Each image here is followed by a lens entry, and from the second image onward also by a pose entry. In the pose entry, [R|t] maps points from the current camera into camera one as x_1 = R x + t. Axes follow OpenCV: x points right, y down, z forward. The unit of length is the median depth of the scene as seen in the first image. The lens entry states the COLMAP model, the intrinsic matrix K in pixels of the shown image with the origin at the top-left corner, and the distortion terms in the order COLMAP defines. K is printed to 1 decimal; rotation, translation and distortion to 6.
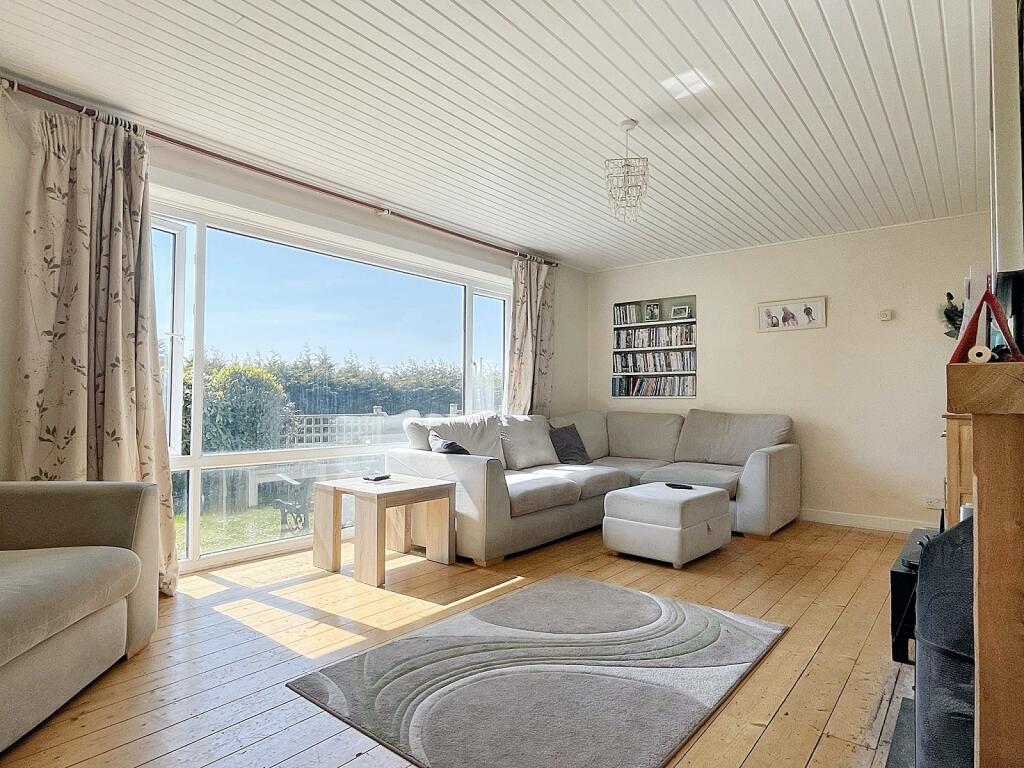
lens RADIAL K [[574.8, 0, 515.2], [0, 574.8, 391.8], [0, 0, 1]] dist [0.000398, 0.000608]
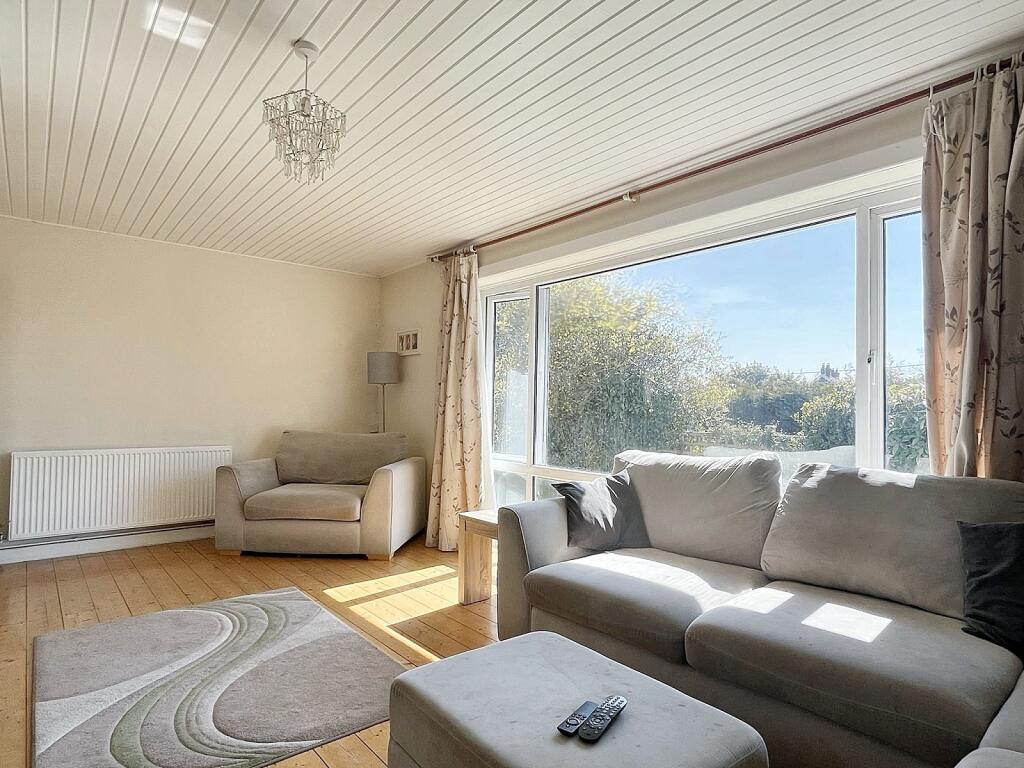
lens RADIAL K [[574.8, 0, 515.2], [0, 574.8, 391.8], [0, 0, 1]] dist [0.000398, 0.000608]
pose [[-0.181503, -0.034970, -0.982768, 0.881858], [0.005540, 0.999315, -0.036582, -0.008792], [0.983375, -0.012084, -0.181185, 1.449031]]
